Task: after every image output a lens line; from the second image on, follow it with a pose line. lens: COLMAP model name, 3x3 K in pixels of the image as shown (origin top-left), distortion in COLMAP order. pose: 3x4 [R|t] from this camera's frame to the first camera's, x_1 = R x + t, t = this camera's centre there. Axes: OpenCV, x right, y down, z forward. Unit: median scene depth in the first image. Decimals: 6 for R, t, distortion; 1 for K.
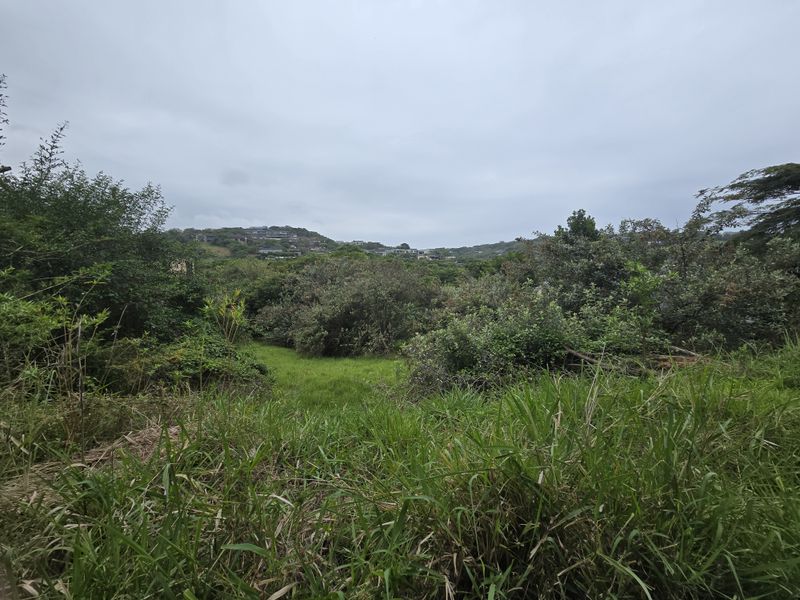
lens RADIAL K [[328.3, 0, 402.4], [0, 328.3, 301.6], [0, 0, 1]] dist [-0.001488, -0.000760]
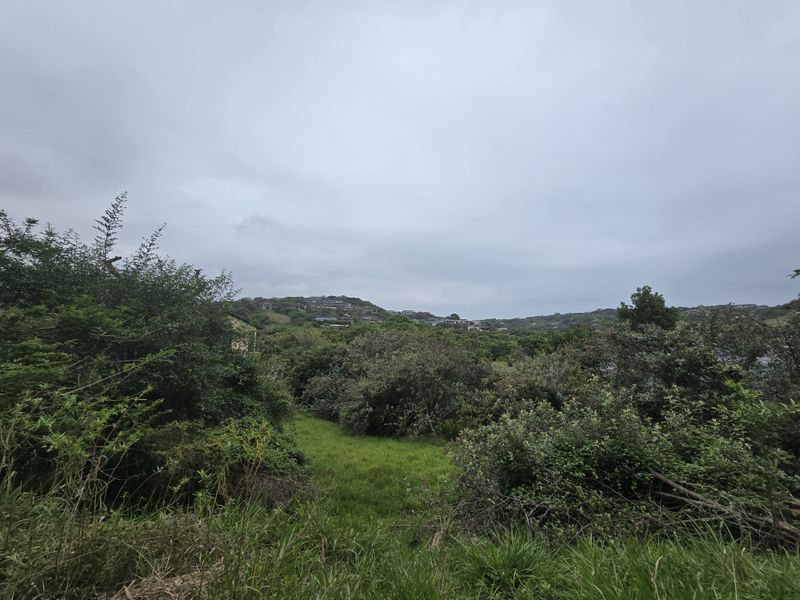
lens RADIAL K [[328.3, 0, 402.4], [0, 328.3, 301.6], [0, 0, 1]] dist [-0.001488, -0.000760]
pose [[0.988512, 0.011088, -0.150734, 0.001830], [-0.042248, 0.977821, -0.205136, -0.019753], [0.145116, 0.209147, 0.967057, 0.009138]]
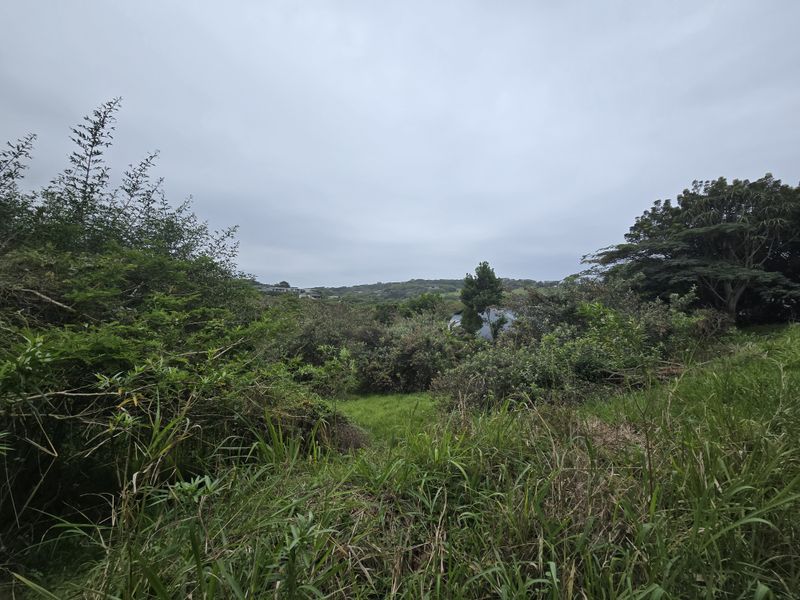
lens RADIAL K [[328.3, 0, 402.4], [0, 328.3, 301.6], [0, 0, 1]] dist [-0.001488, -0.000760]
pose [[0.932161, 0.011378, 0.361866, -0.213723], [0.031732, 0.993092, -0.112966, -0.003385], [-0.360652, 0.116785, 0.925360, -0.011236]]
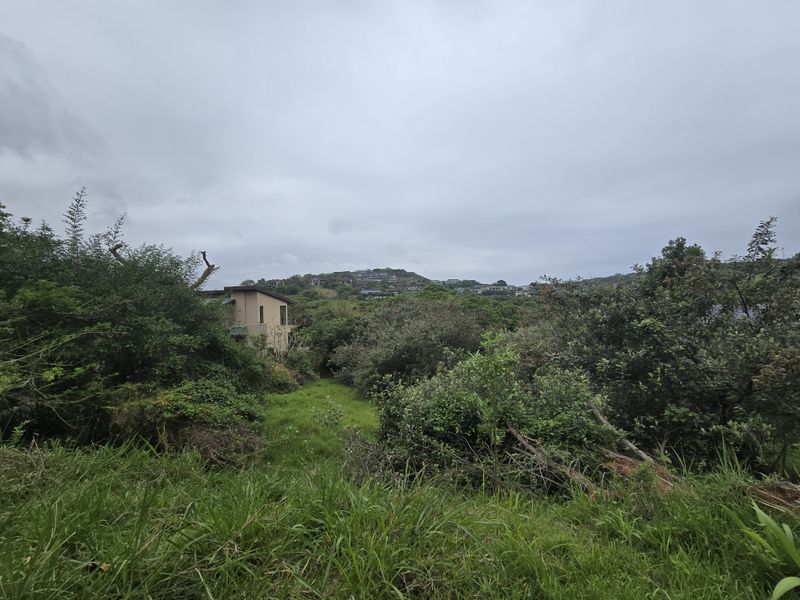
lens RADIAL K [[328.3, 0, 402.4], [0, 328.3, 301.6], [0, 0, 1]] dist [-0.001488, -0.000760]
pose [[0.956120, -0.016302, -0.292522, 0.128870], [-0.017189, 0.993609, -0.111558, -0.018265], [0.292471, 0.111691, 0.949729, 0.030392]]
